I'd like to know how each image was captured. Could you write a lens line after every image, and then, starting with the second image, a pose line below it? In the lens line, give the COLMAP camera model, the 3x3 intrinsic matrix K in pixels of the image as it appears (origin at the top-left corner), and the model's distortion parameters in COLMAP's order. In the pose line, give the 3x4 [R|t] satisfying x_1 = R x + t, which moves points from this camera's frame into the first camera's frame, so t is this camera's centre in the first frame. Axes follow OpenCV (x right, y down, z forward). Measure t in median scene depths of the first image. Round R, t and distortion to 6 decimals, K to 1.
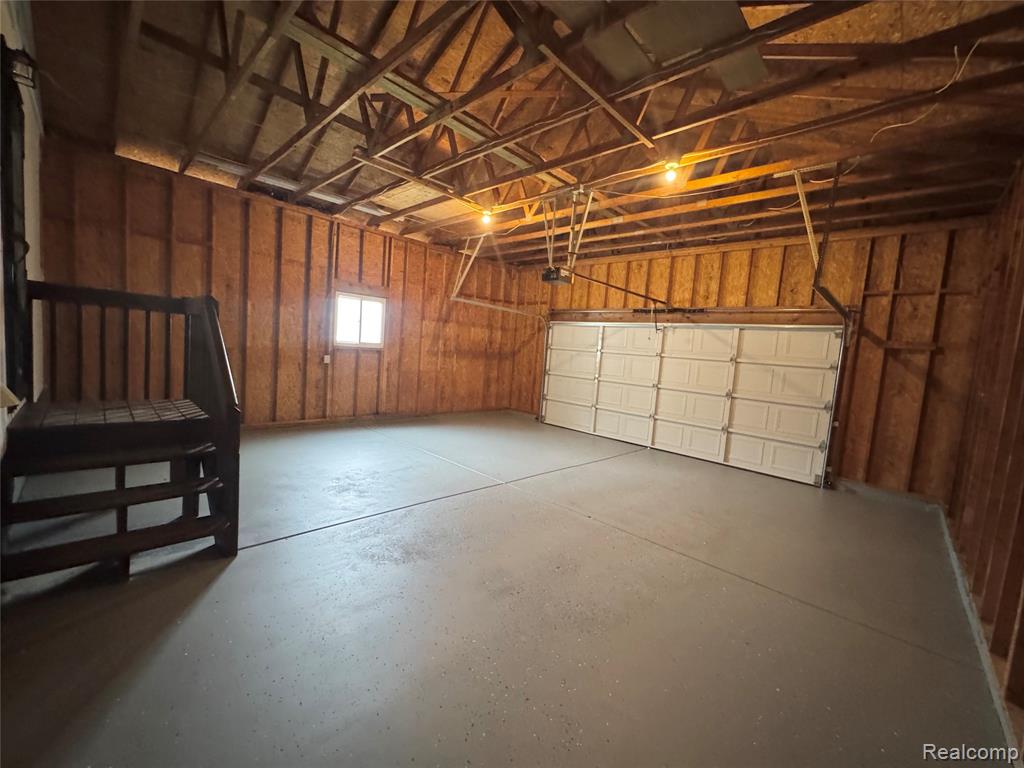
lens RADIAL K [[409.3, 0, 517.2], [0, 409.3, 383.3], [0, 0, 1]] dist [-0.003606, 0.000370]
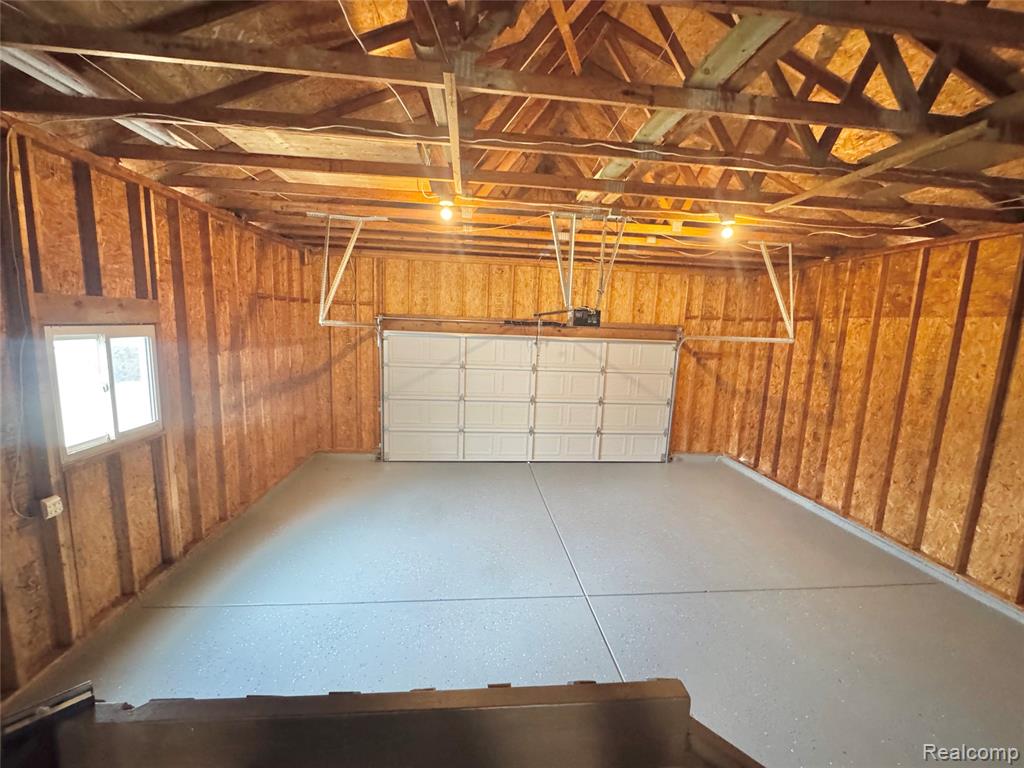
lens RADIAL K [[409.3, 0, 511.6], [0, 409.3, 384.1], [0, 0, 1]] dist [-0.003606, 0.000370]
pose [[0.652424, -0.161677, 0.740407, -0.428289], [0.074784, 0.985945, 0.149397, -0.188177], [-0.754155, -0.042100, 0.655345, 0.410908]]
